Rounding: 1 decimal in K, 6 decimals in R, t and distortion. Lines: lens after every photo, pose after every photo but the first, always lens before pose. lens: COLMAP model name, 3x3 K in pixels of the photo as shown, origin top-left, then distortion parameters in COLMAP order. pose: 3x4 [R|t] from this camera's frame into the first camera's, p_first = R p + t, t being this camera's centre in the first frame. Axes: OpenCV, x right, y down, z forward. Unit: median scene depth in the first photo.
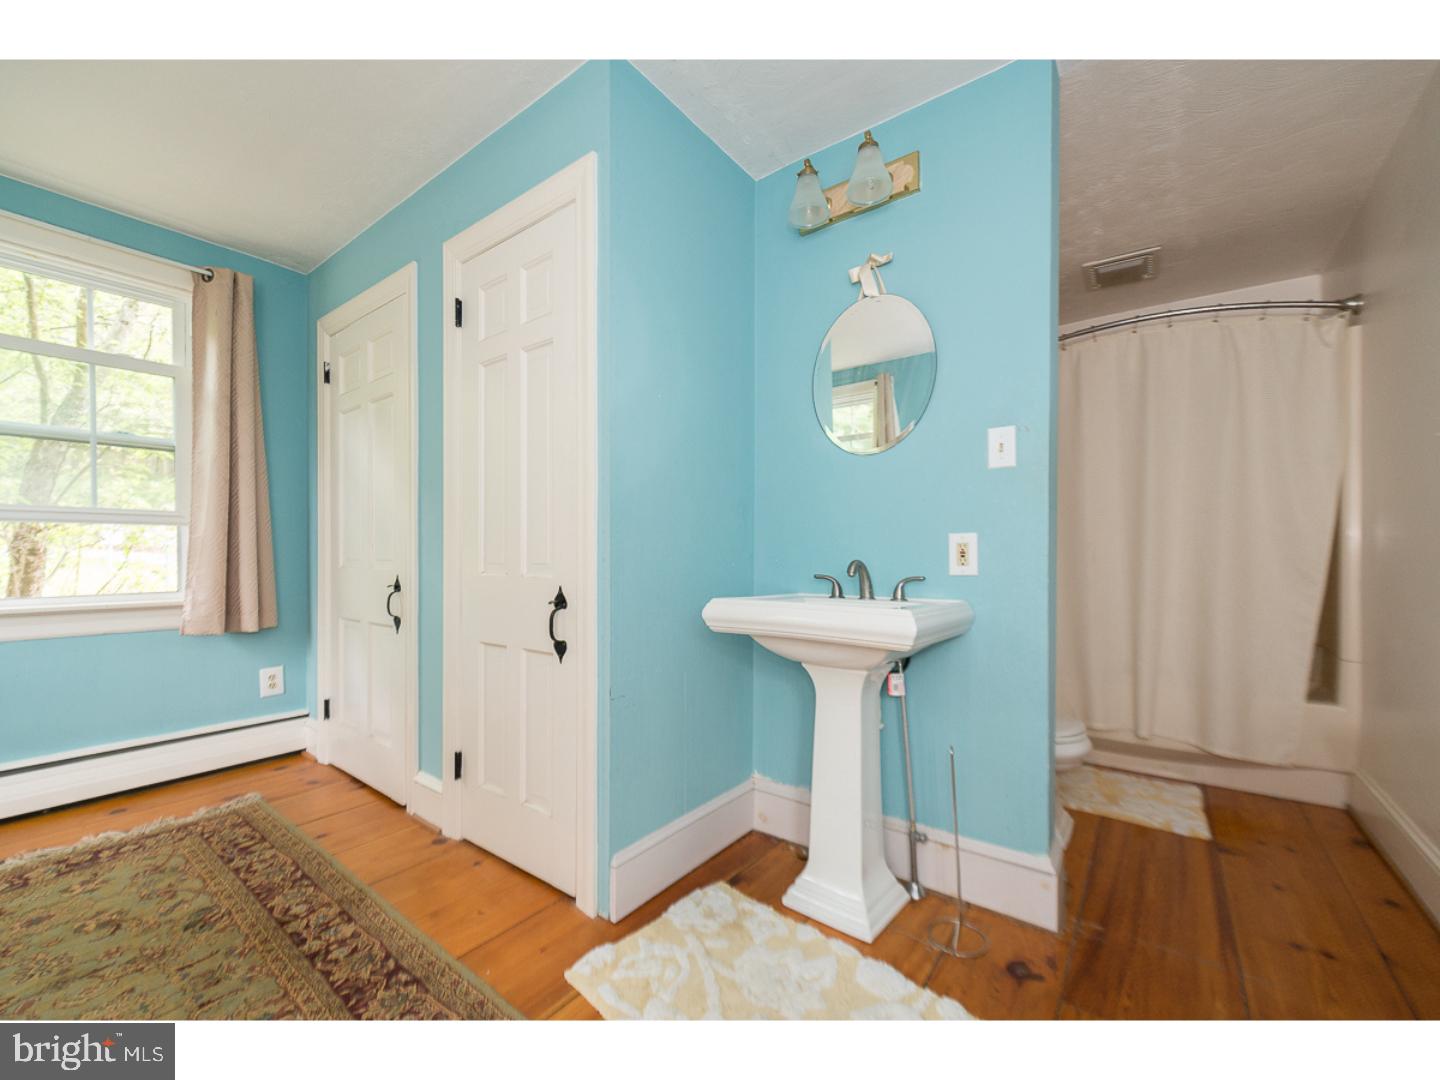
lens RADIAL K [[563.1, 0, 734.9], [0, 563.1, 557.3], [0, 0, 1]] dist [0.014307, -0.004065]
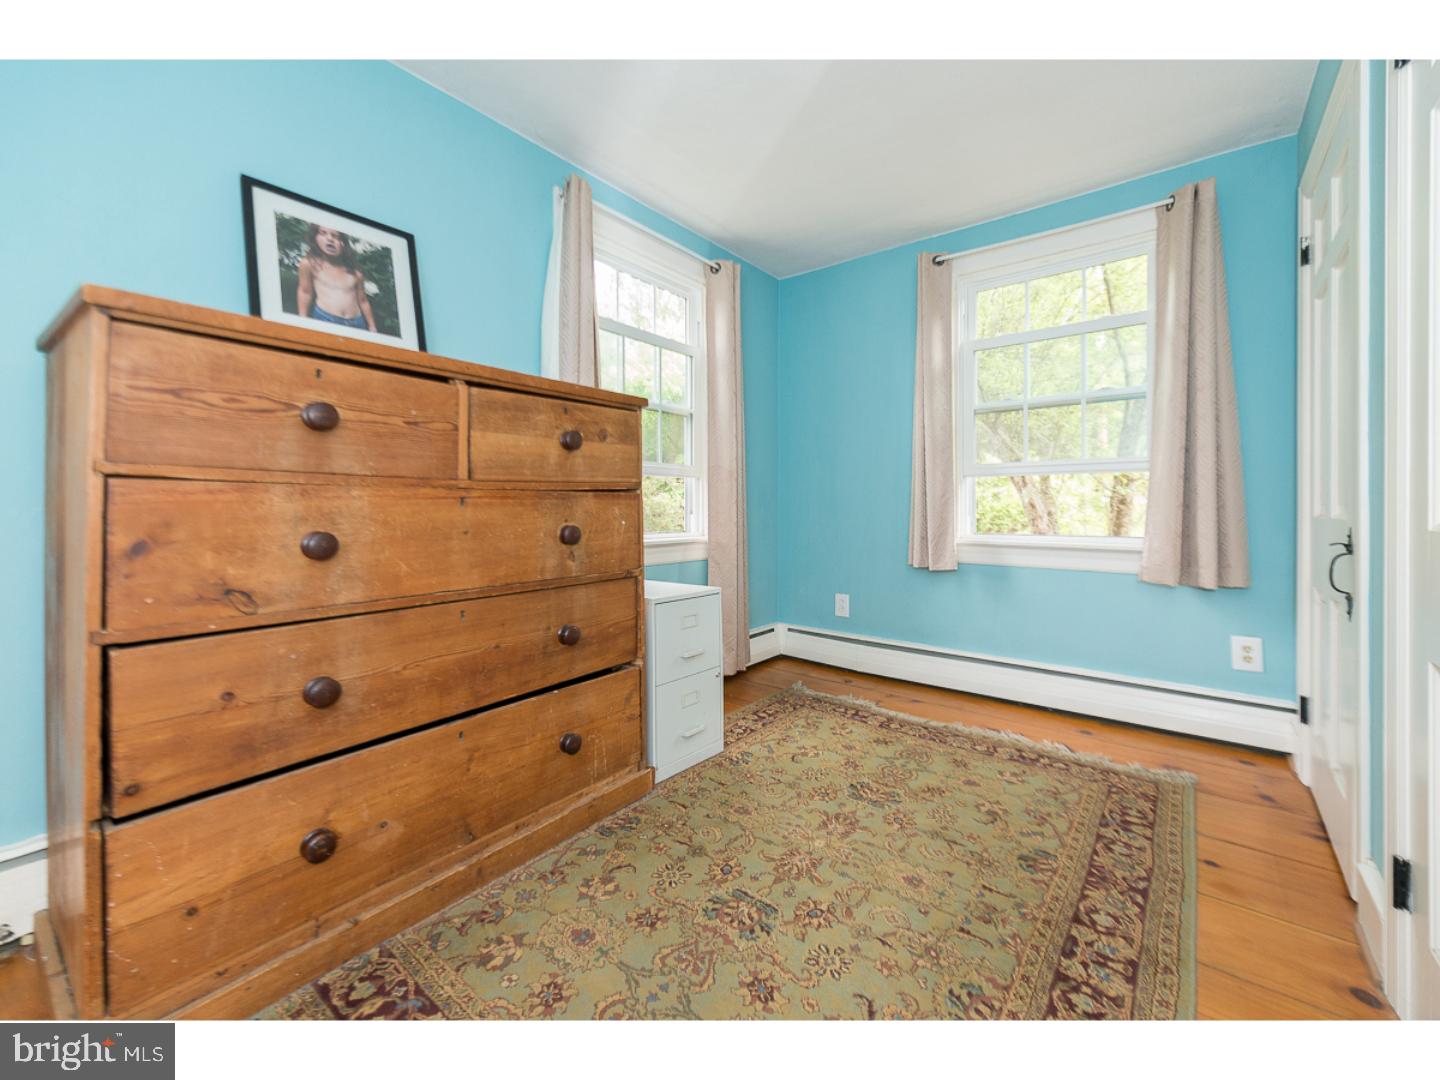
lens RADIAL K [[585.4, 0, 722.1], [0, 585.4, 505.0], [0, 0, 1]] dist [0.015710, -0.004383]
pose [[-0.028057, -0.002685, -0.999603, 0.095769], [-0.008543, 0.999961, -0.002446, 0.017110], [0.999570, 0.008471, -0.028079, 0.389919]]
